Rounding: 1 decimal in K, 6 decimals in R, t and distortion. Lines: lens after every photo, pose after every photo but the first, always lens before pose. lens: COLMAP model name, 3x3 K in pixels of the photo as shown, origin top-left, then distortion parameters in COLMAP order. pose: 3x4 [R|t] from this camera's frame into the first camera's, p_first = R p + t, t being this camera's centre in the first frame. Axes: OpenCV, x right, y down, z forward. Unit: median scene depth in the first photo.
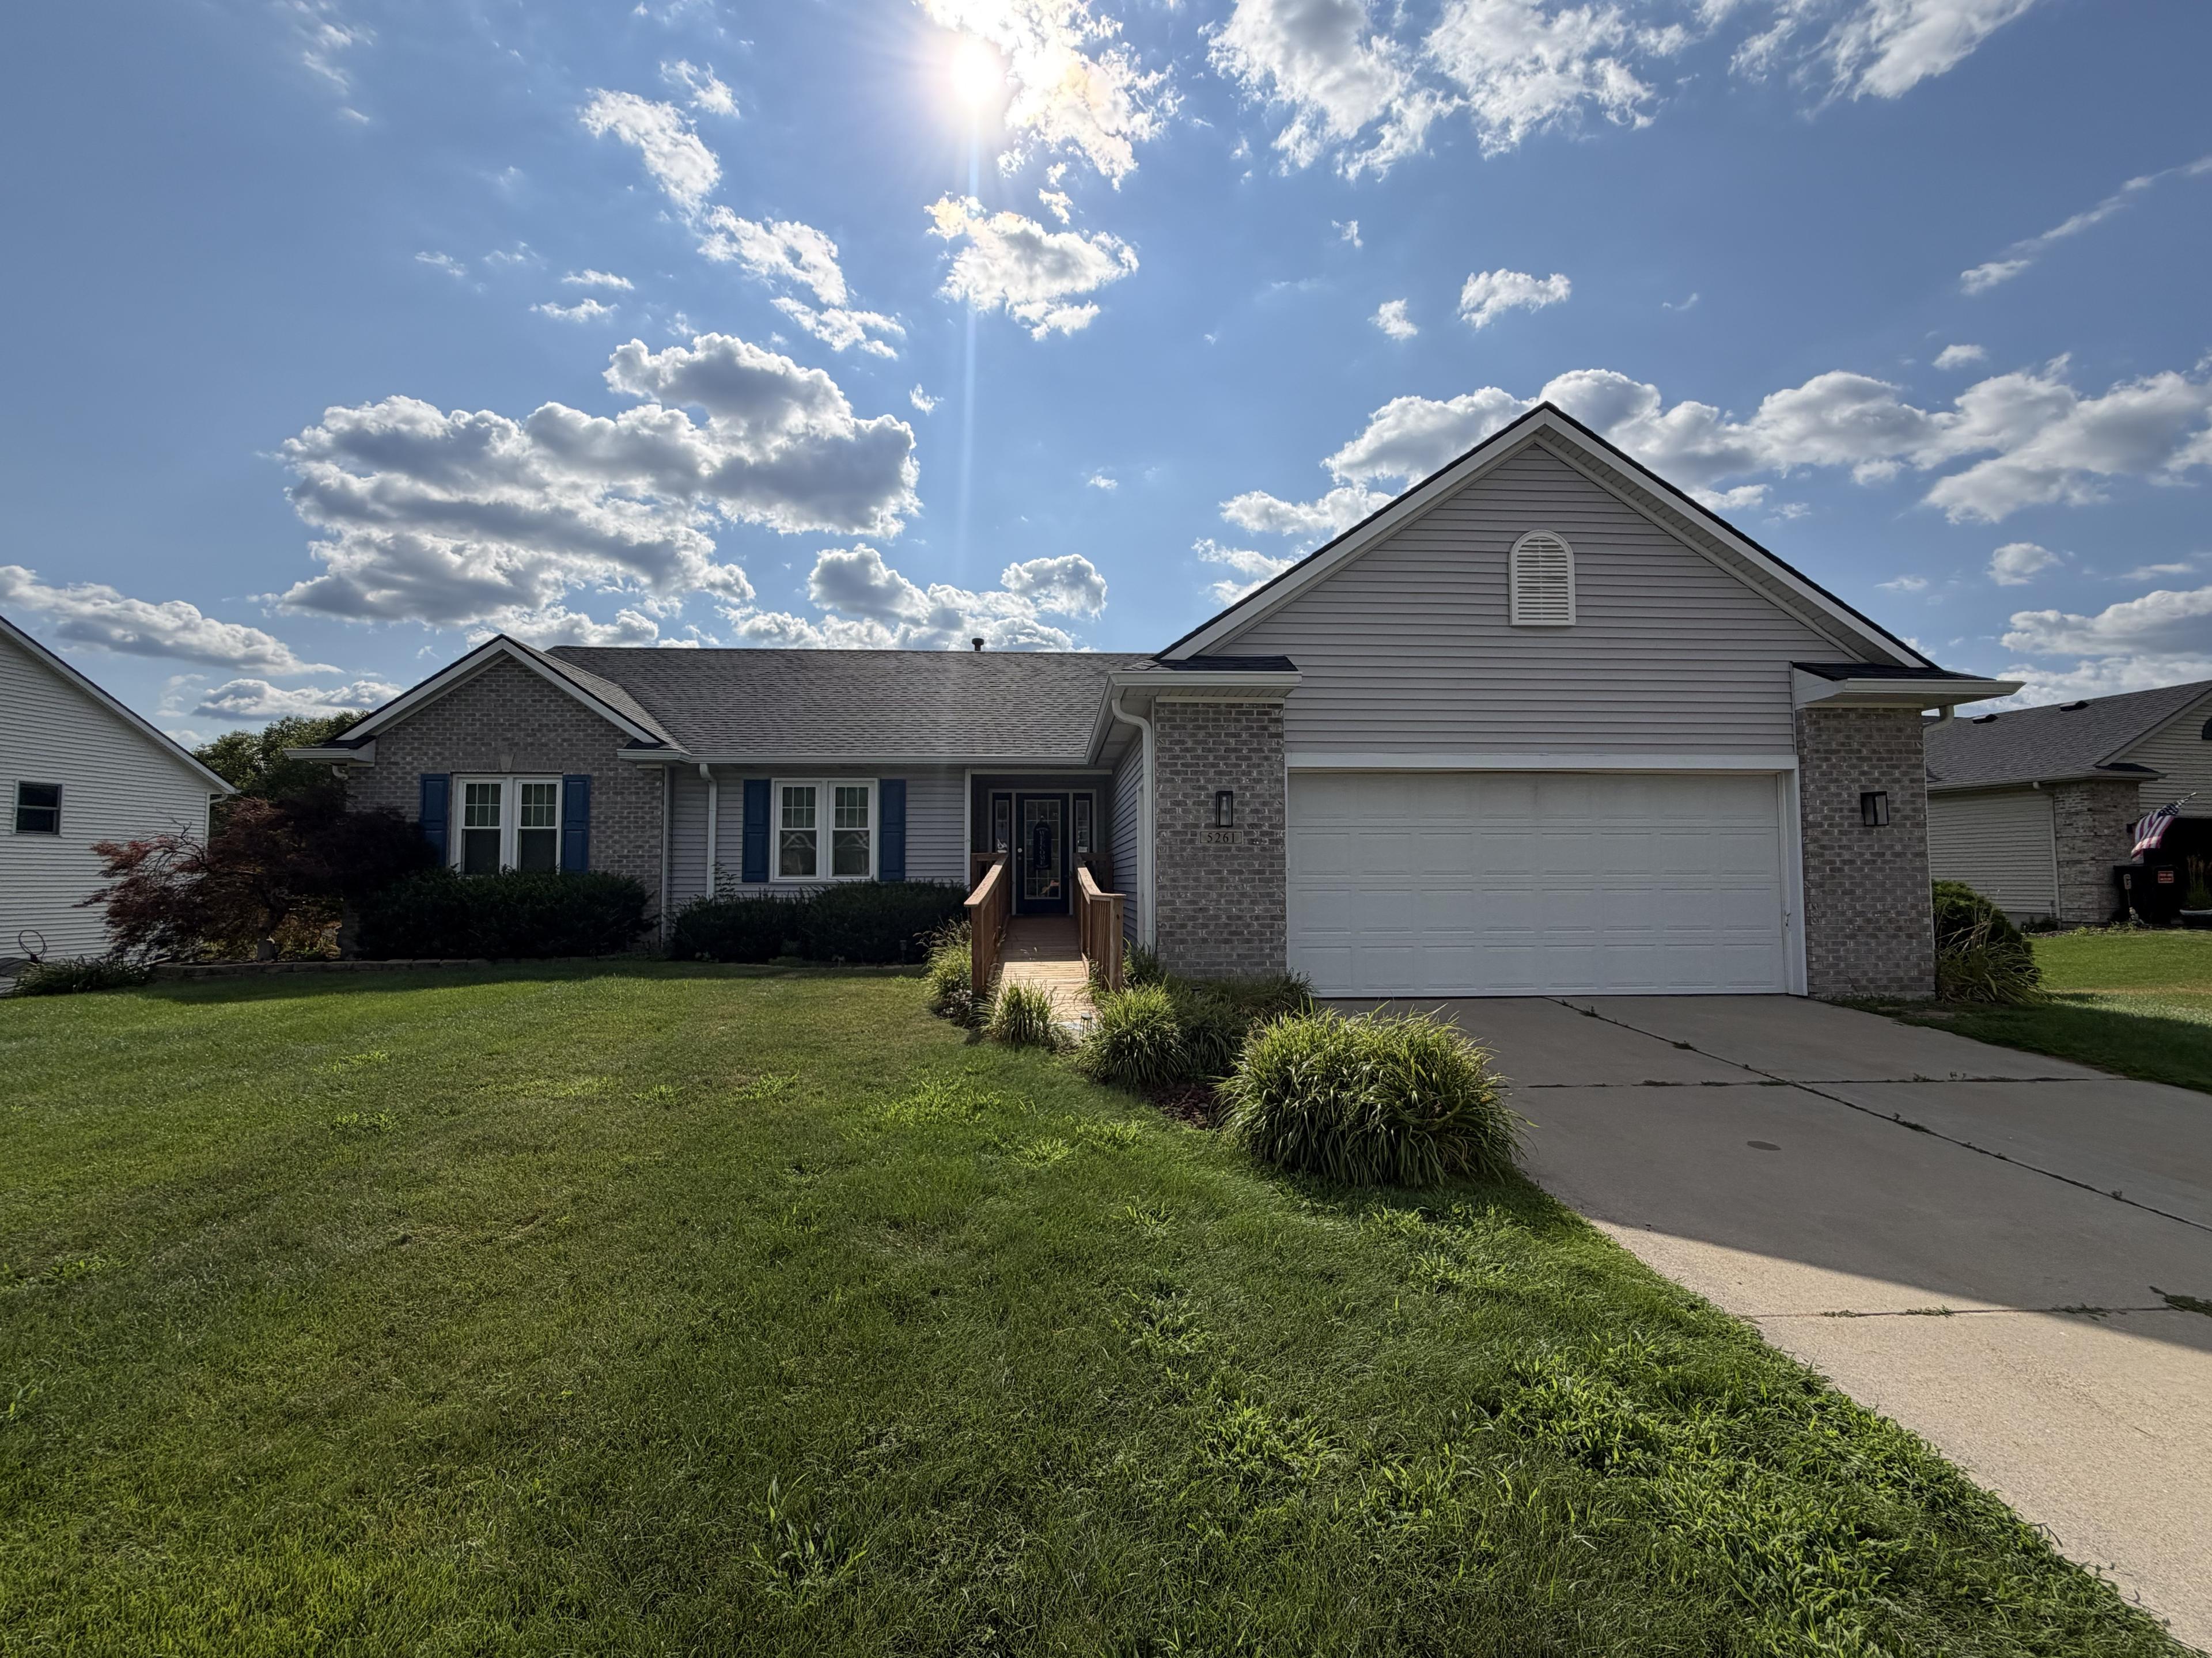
lens RADIAL K [[980.9, 0, 1034.2], [0, 980.9, 877.8], [0, 0, 1]] dist [-0.001732, 0.000911]
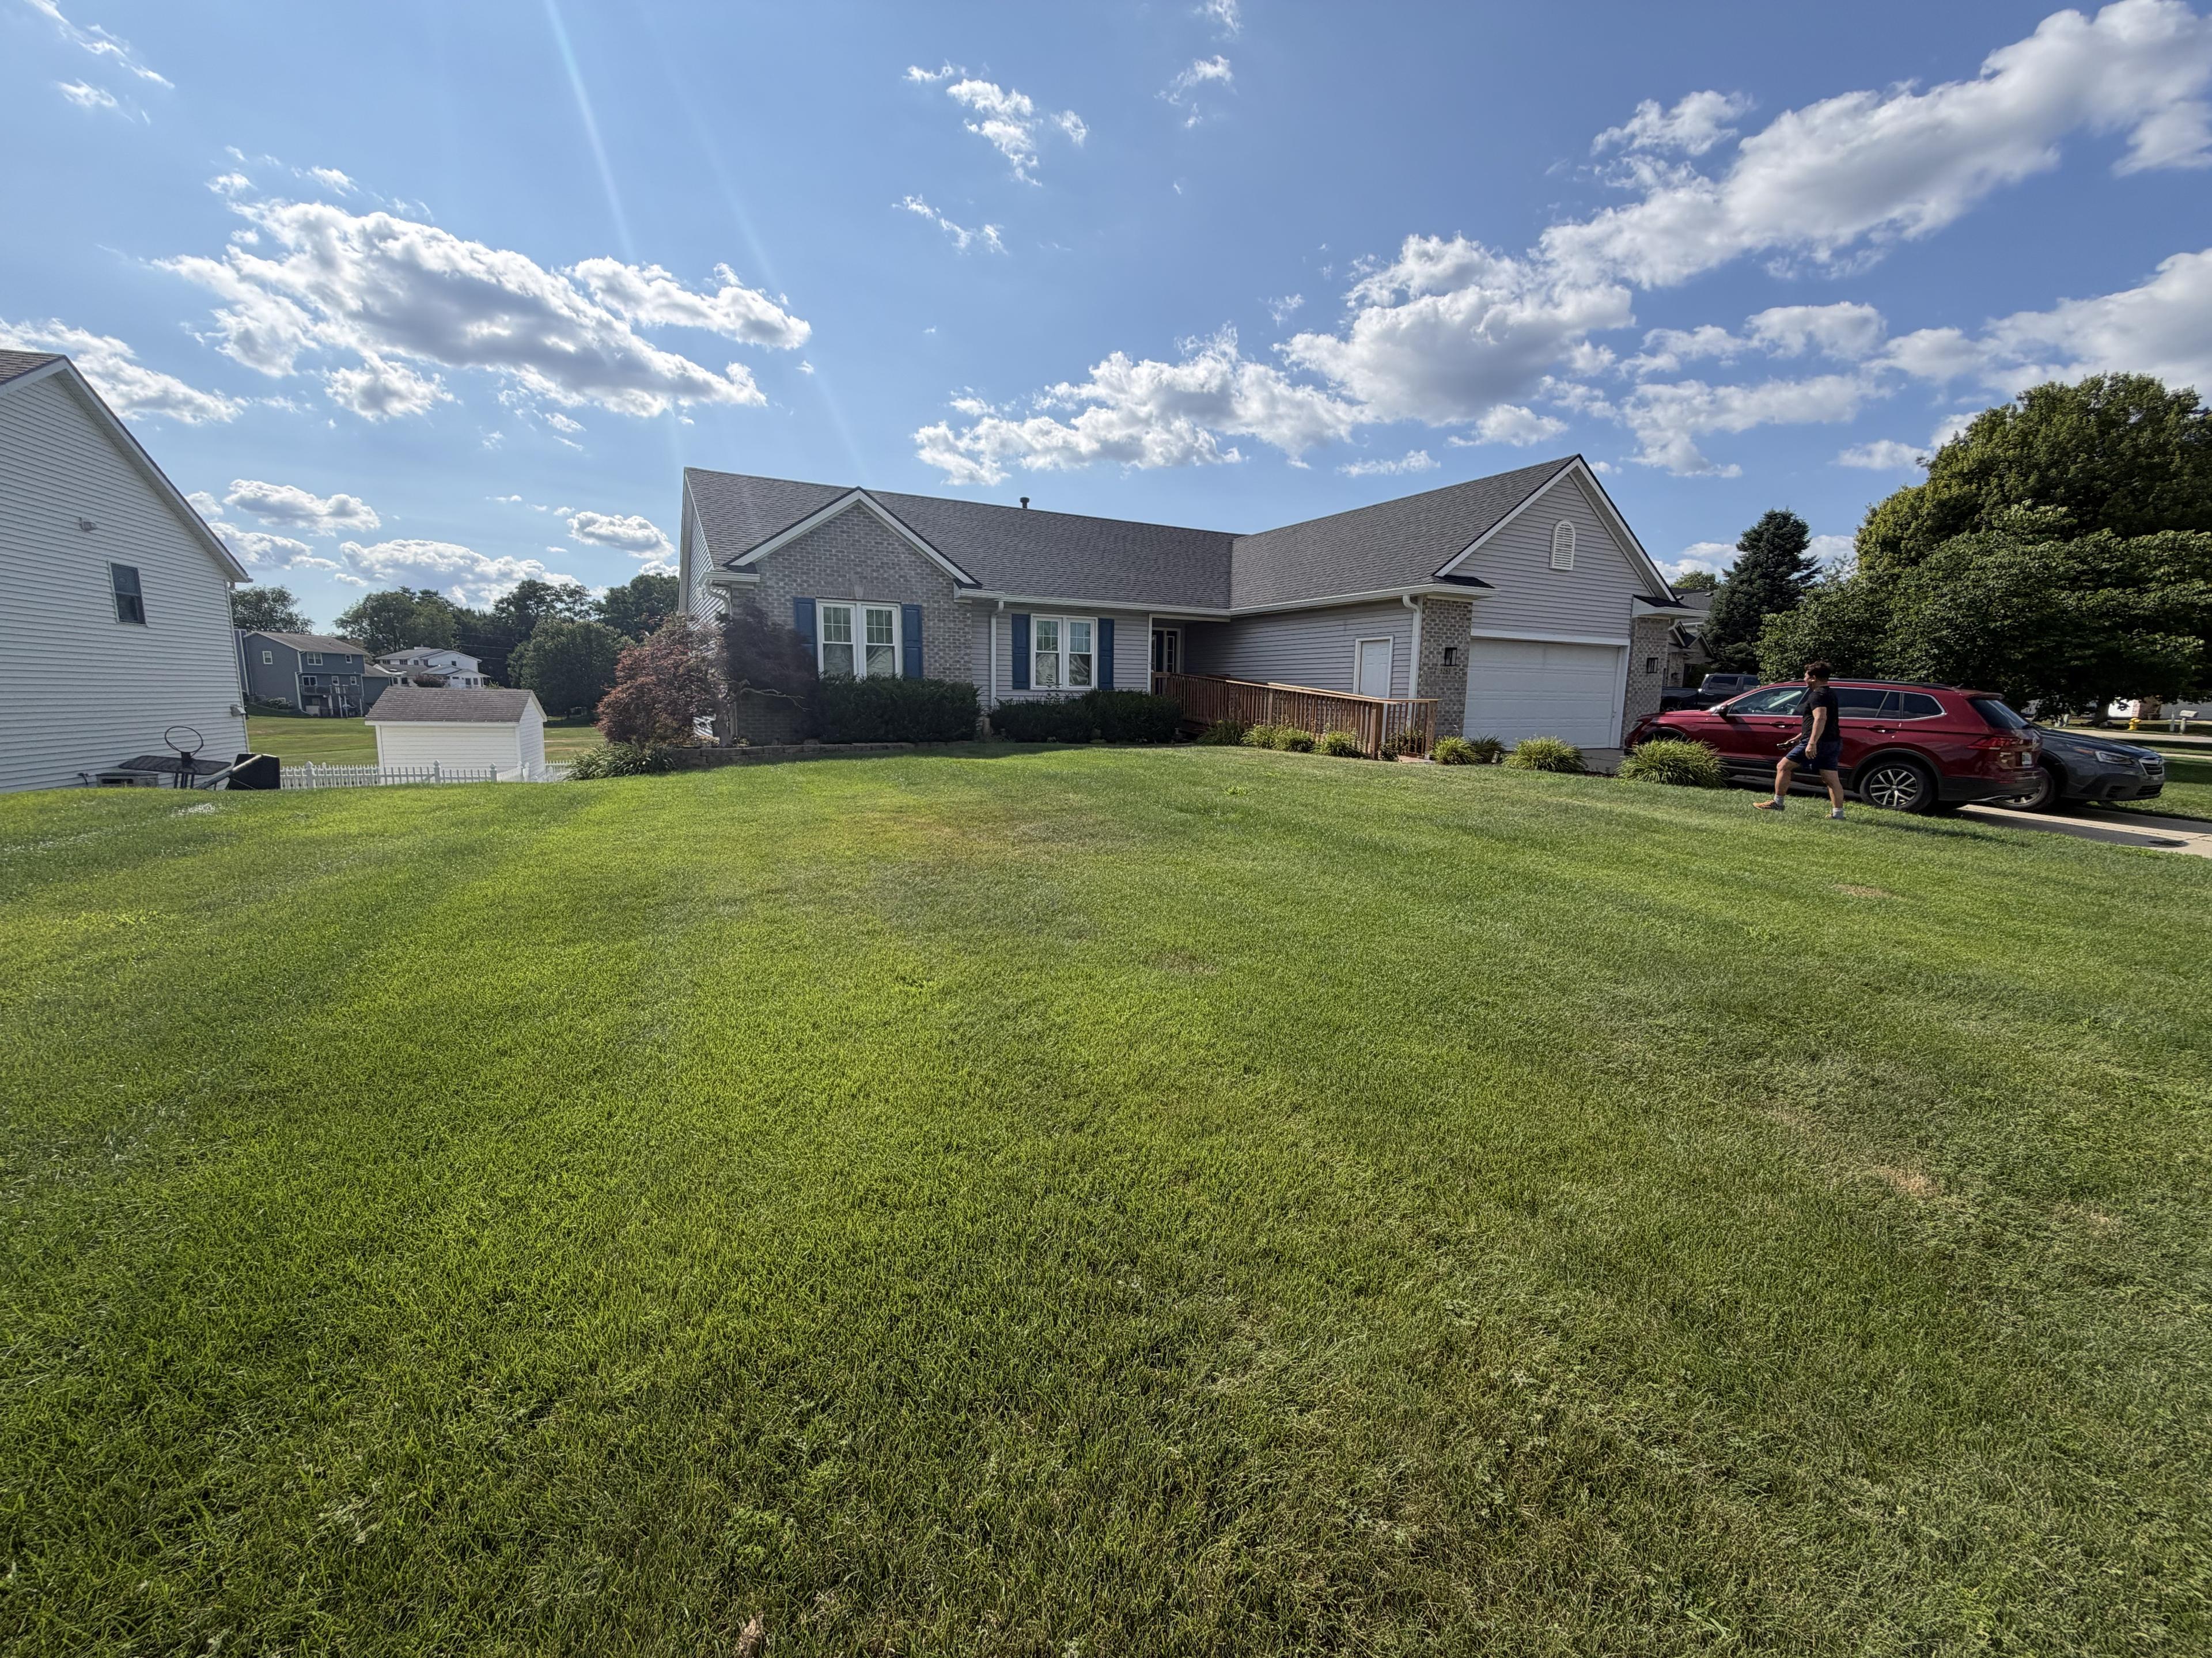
lens RADIAL K [[903.1, 0, 1060.2], [0, 903.1, 844.5], [0, 0, 1]] dist [-0.000112, -0.000054]
pose [[0.906669, -0.056211, 0.418082, -1.161873], [-0.015501, 0.985974, 0.166179, 0.012020], [-0.421559, -0.157149, 0.893080, -0.313609]]
